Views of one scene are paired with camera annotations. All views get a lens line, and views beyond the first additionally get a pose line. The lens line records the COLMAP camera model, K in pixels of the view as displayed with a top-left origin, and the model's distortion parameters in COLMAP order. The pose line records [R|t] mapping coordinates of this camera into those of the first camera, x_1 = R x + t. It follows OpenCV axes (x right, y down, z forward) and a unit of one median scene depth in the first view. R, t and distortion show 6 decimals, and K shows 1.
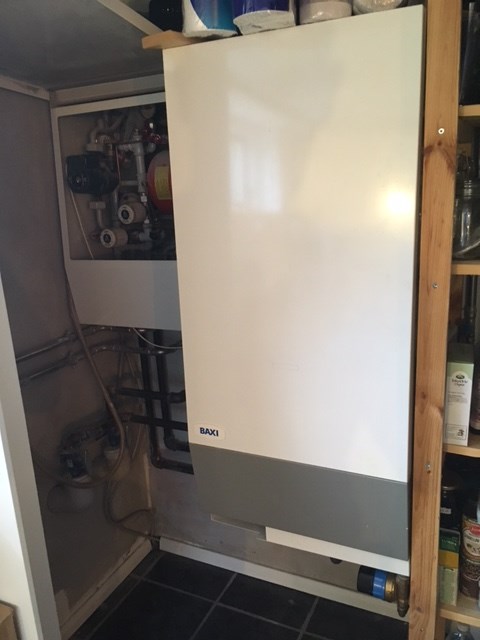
lens RADIAL K [[549.3, 0, 240.0], [0, 549.3, 320.0], [0, 0, 1]] dist [0.085937, -0.110653]
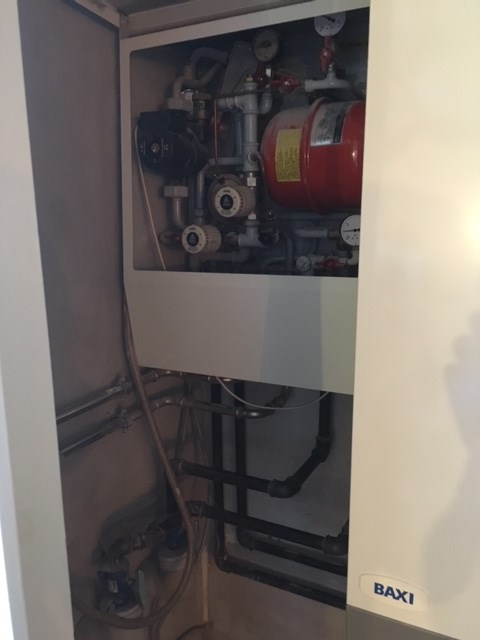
lens RADIAL K [[549.3, 0, 240.0], [0, 549.3, 320.0], [0, 0, 1]] dist [0.085937, -0.110653]
pose [[0.998707, 0.047258, -0.018744, -0.162732], [-0.048137, 0.997607, -0.049621, -0.022320], [0.016354, 0.050459, 0.998592, 0.345691]]
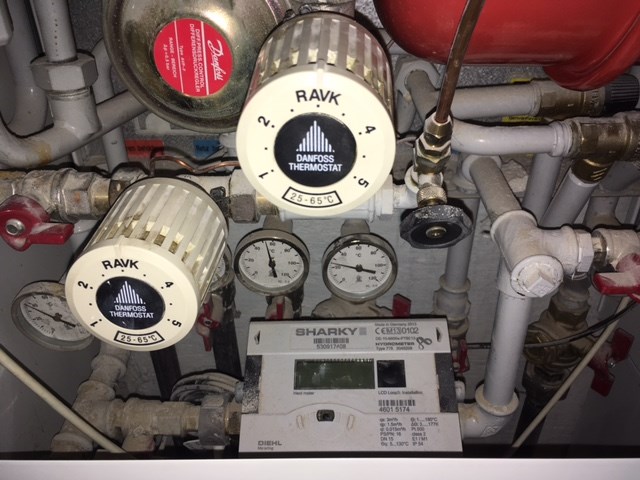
lens RADIAL K [[549.3, 0, 320.0], [0, 549.3, 240.0], [0, 0, 1]] dist [0.085937, -0.110653]
pose [[0.910848, -0.198895, 0.361658, -0.236514], [0.076675, 0.942520, 0.325233, -0.197656], [-0.405558, -0.268508, 0.873743, 0.835852]]
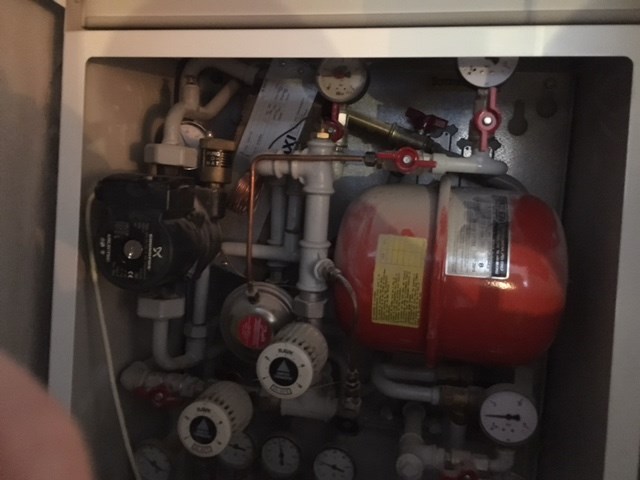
lens RADIAL K [[549.3, 0, 320.0], [0, 549.3, 240.0], [0, 0, 1]] dist [0.085937, -0.110653]
pose [[0.964564, 0.076900, 0.252395, -0.256707], [-0.041819, 0.989050, -0.141529, -0.207905], [-0.260515, 0.125959, 0.957218, 0.634242]]
